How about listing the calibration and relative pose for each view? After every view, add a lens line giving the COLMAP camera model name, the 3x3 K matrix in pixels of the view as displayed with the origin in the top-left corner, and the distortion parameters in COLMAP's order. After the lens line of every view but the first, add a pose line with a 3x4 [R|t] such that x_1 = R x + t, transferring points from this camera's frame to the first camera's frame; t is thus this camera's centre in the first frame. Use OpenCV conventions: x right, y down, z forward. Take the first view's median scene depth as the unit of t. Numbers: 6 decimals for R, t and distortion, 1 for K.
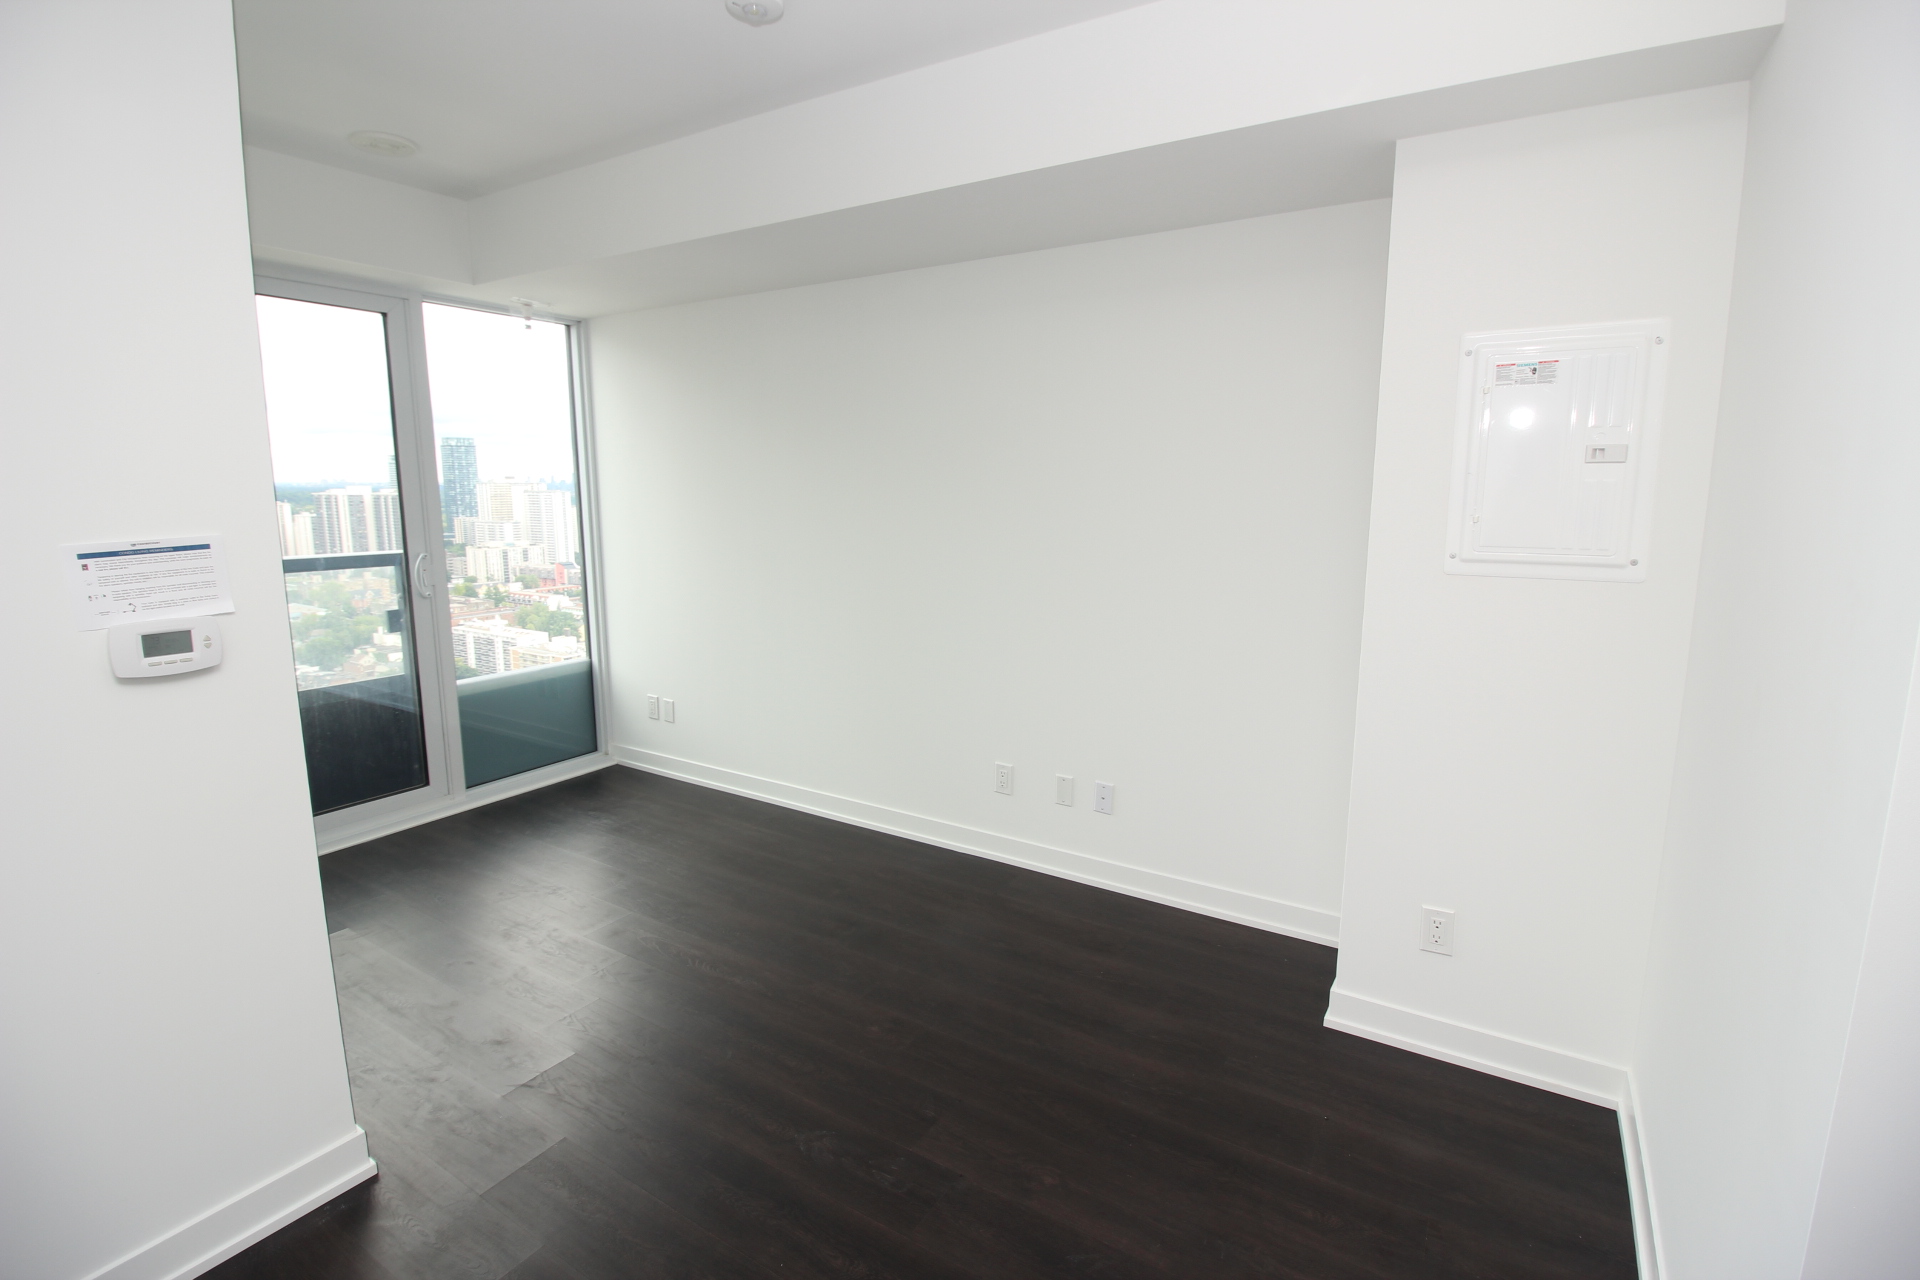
lens RADIAL K [[885.1, 0, 962.1], [0, 885.1, 626.0], [0, 0, 1]] dist [0.000843, -0.012736]
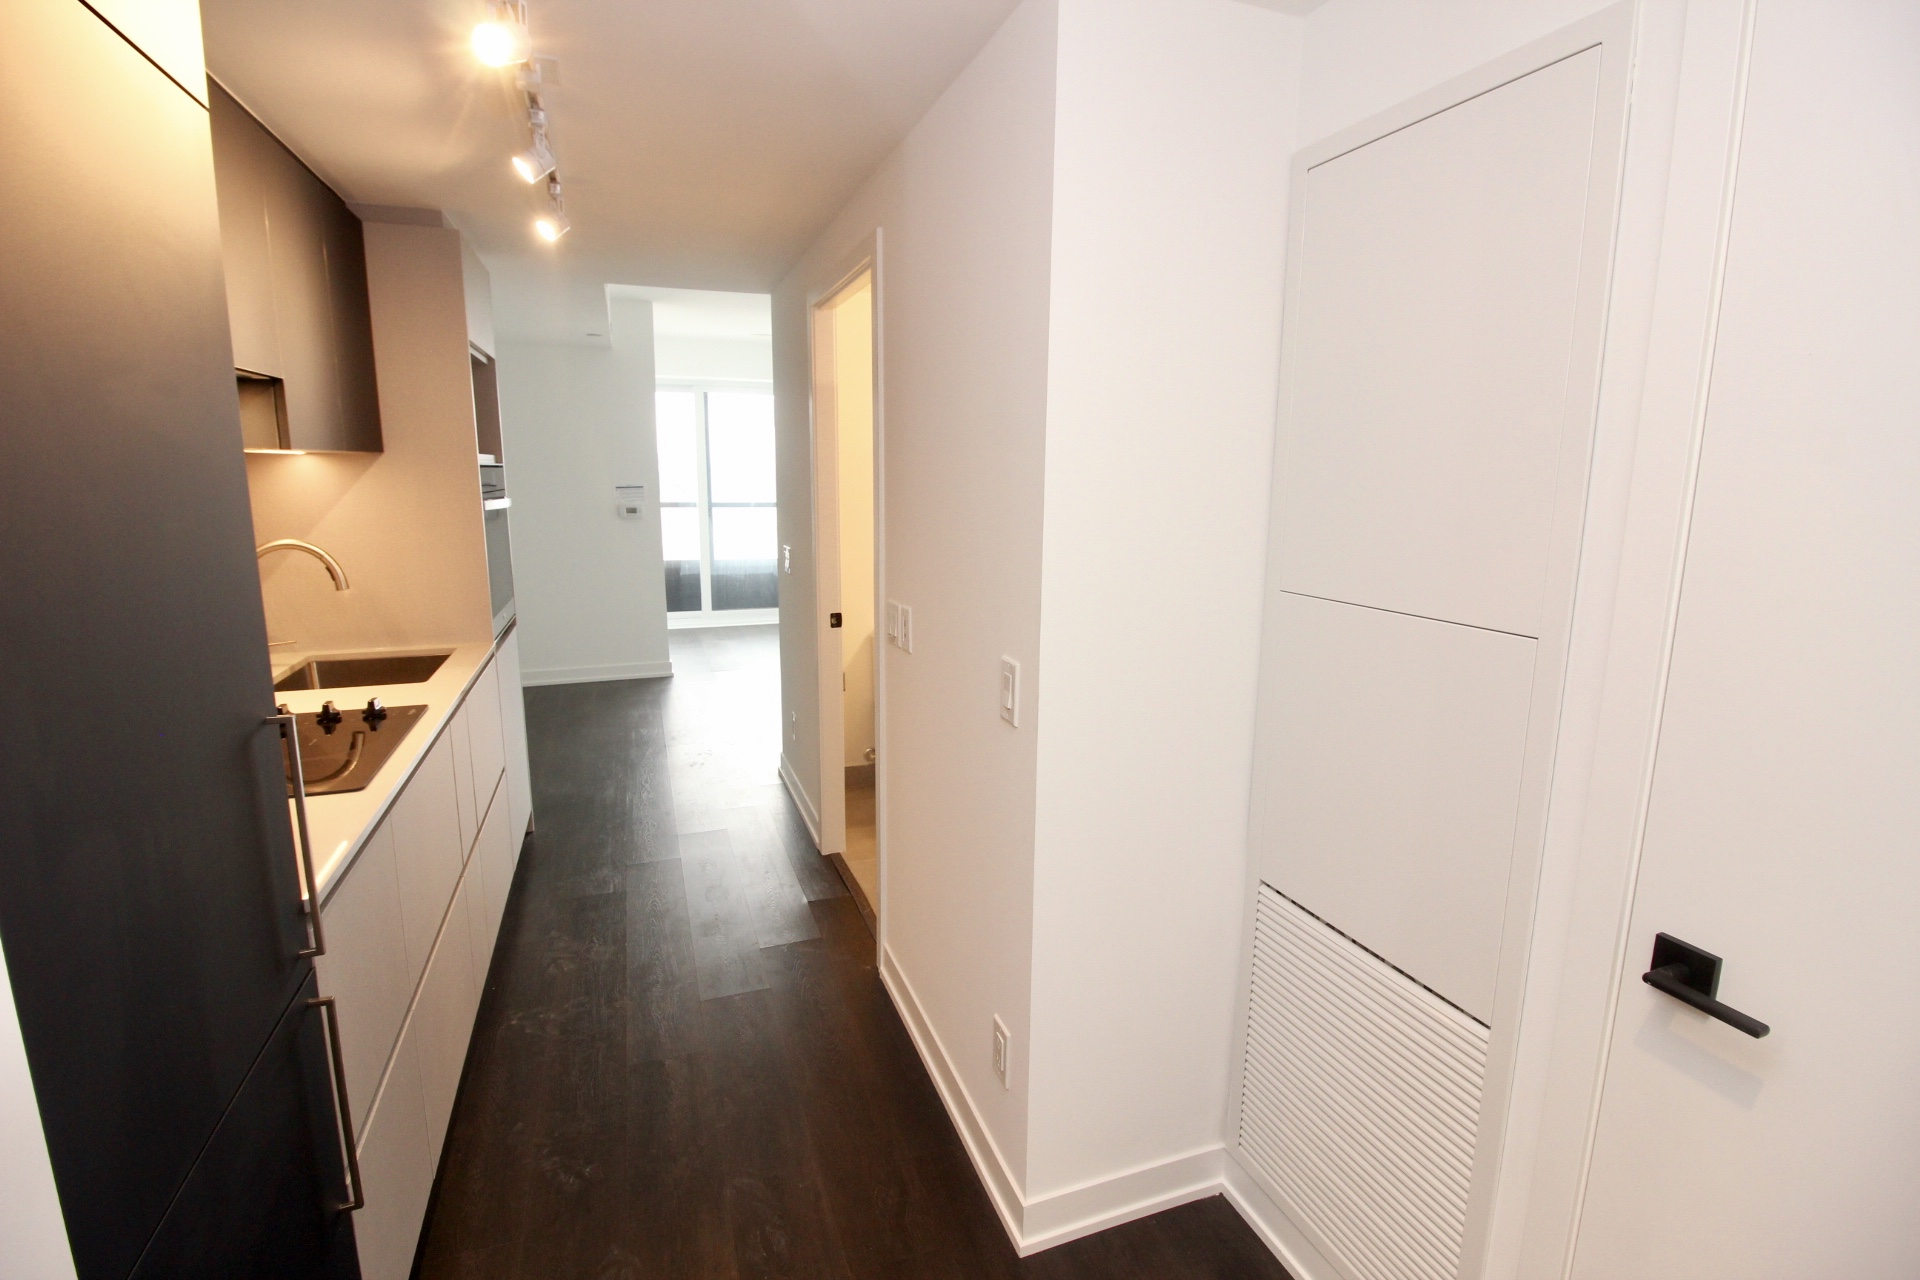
lens RADIAL K [[884.7, 0, 963.8], [0, 884.7, 622.3], [0, 0, 1]] dist [0.001082, -0.013752]
pose [[0.793443, 0.108309, -0.598930, 1.112614], [-0.102691, 0.993754, 0.043668, 0.078013], [0.599919, 0.026857, 0.799610, -0.523943]]
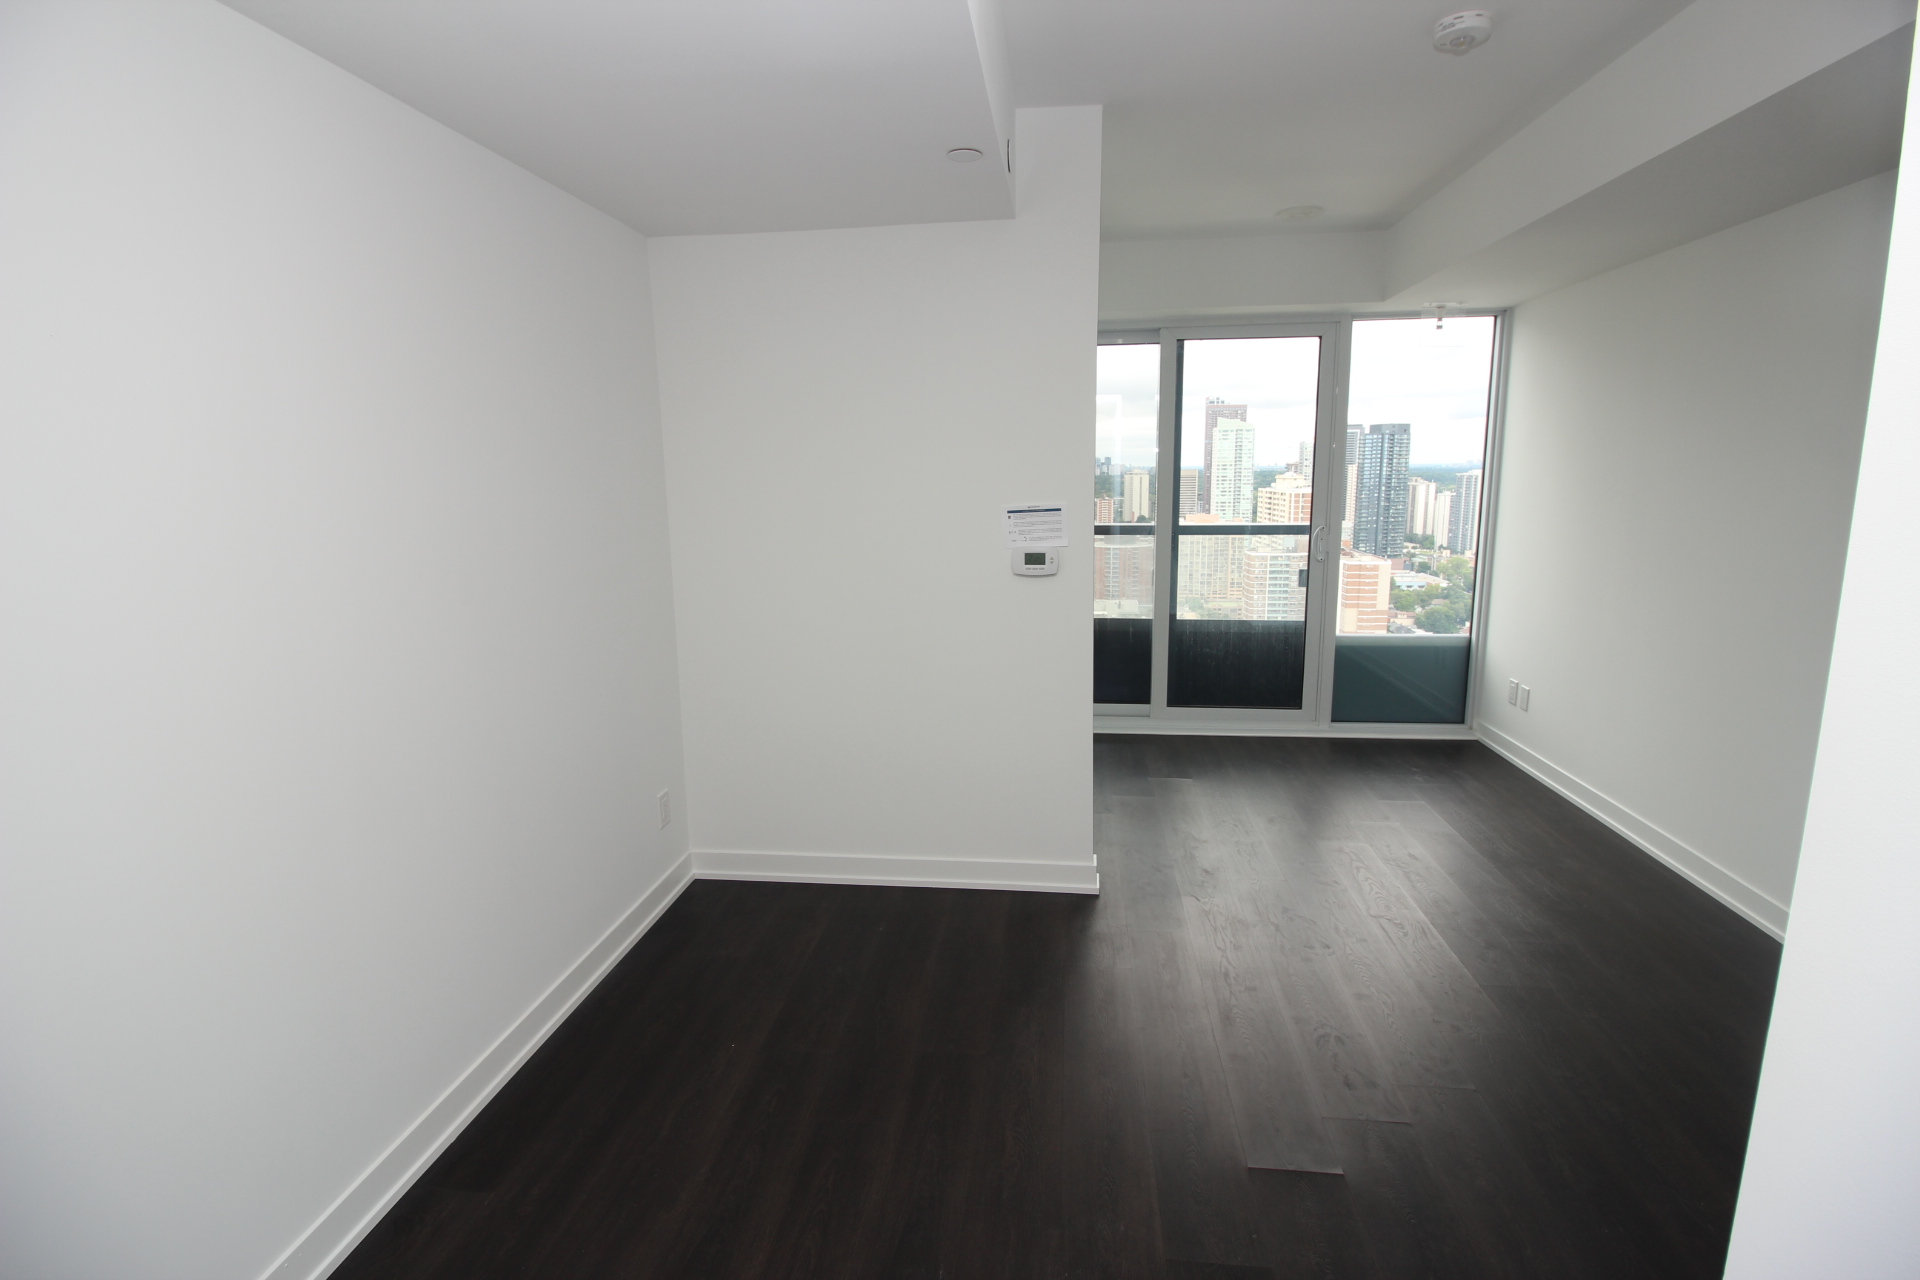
lens RADIAL K [[885.1, 0, 962.1], [0, 885.1, 626.0], [0, 0, 1]] dist [0.000843, -0.012736]
pose [[0.422985, 0.146323, -0.894244, 0.318994], [-0.126408, 0.986755, 0.101668, -0.004918], [0.897276, 0.070035, 0.435879, 0.005453]]
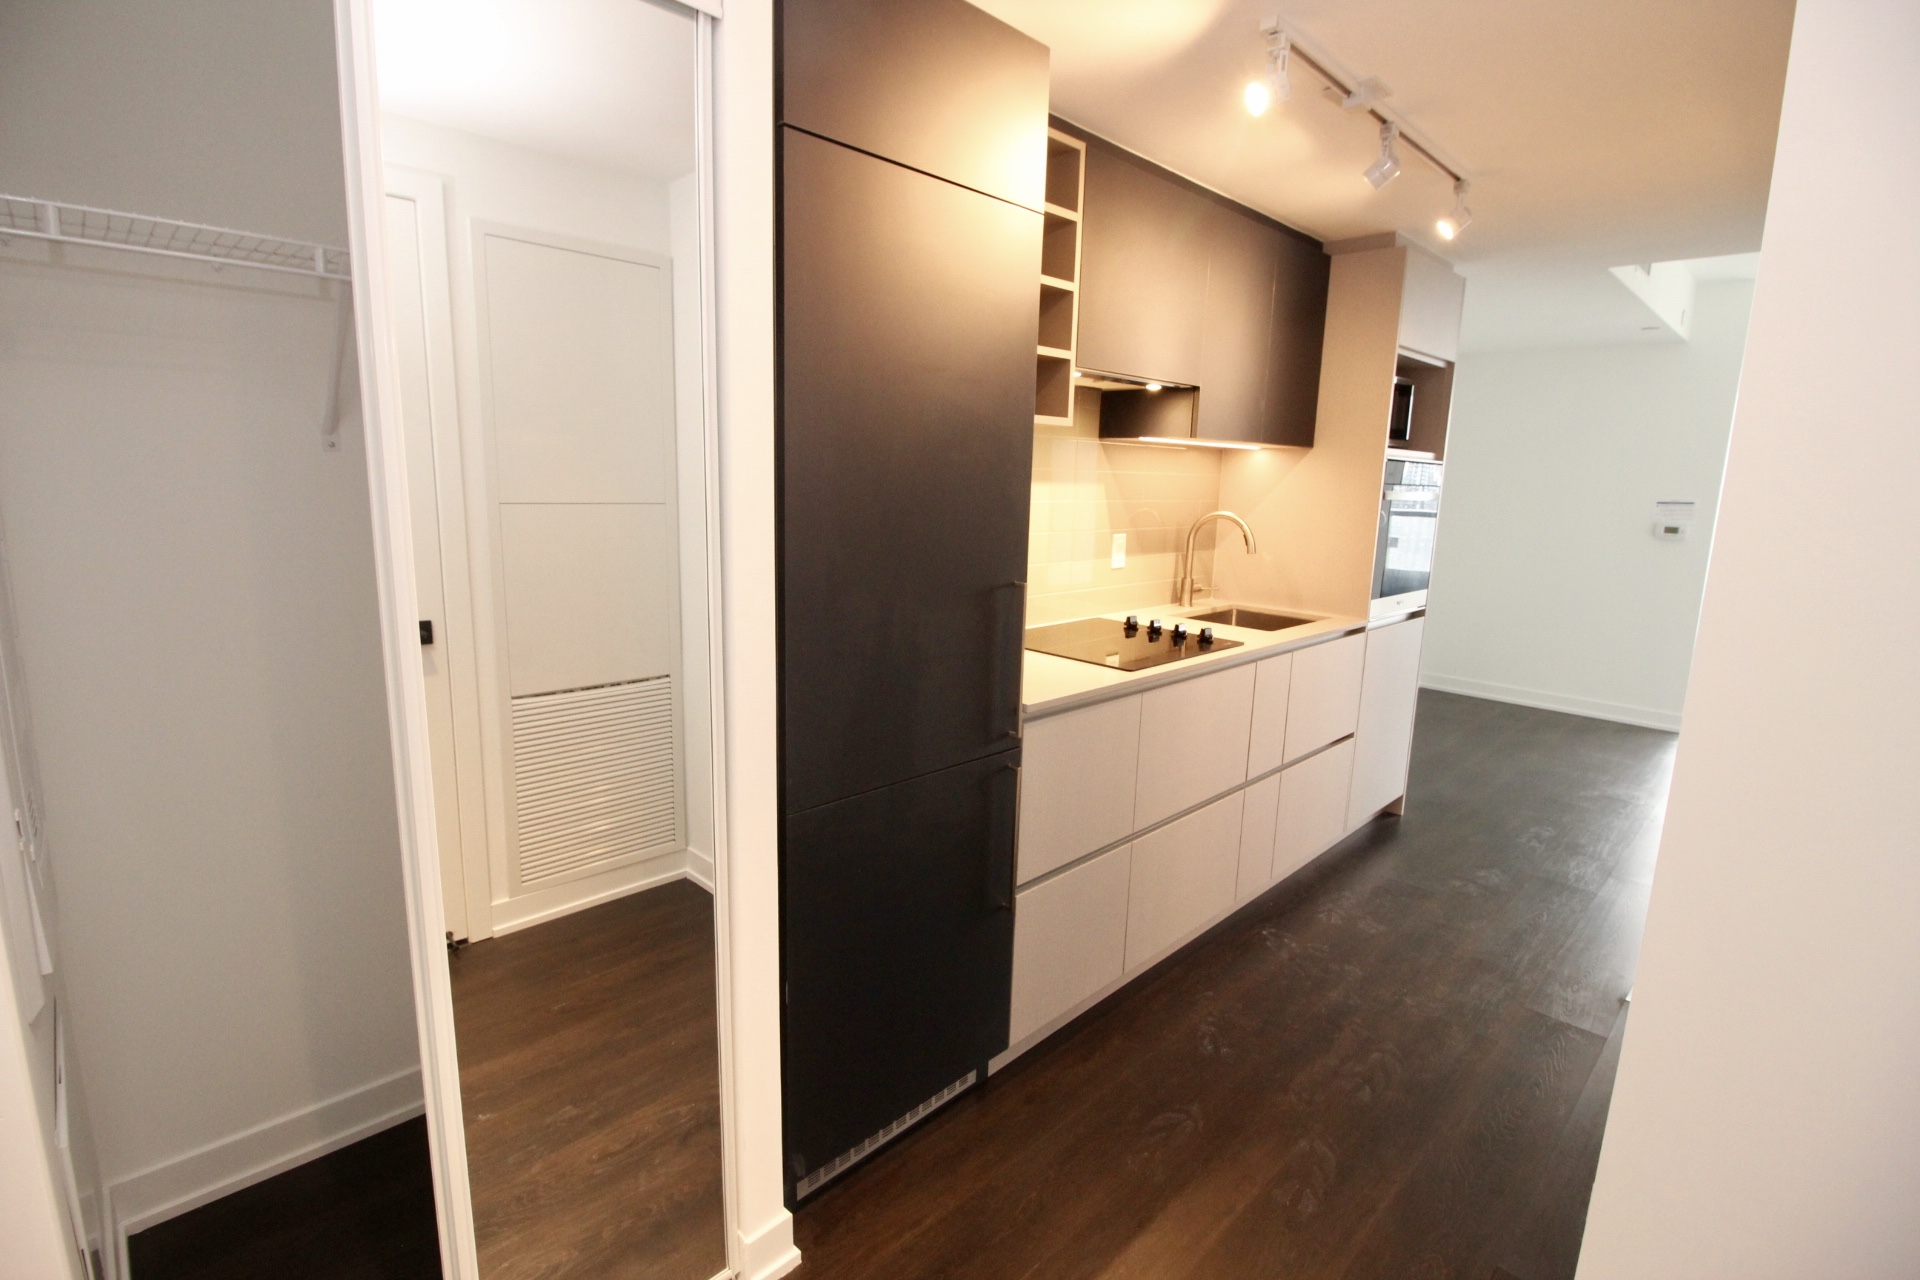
lens RADIAL K [[885.1, 0, 962.1], [0, 885.1, 626.0], [0, 0, 1]] dist [0.000843, -0.012736]
pose [[-0.229492, 0.159718, -0.960116, 1.232060], [-0.184126, 0.961508, 0.203960, 0.075041], [0.955736, 0.223590, -0.191250, -0.359423]]
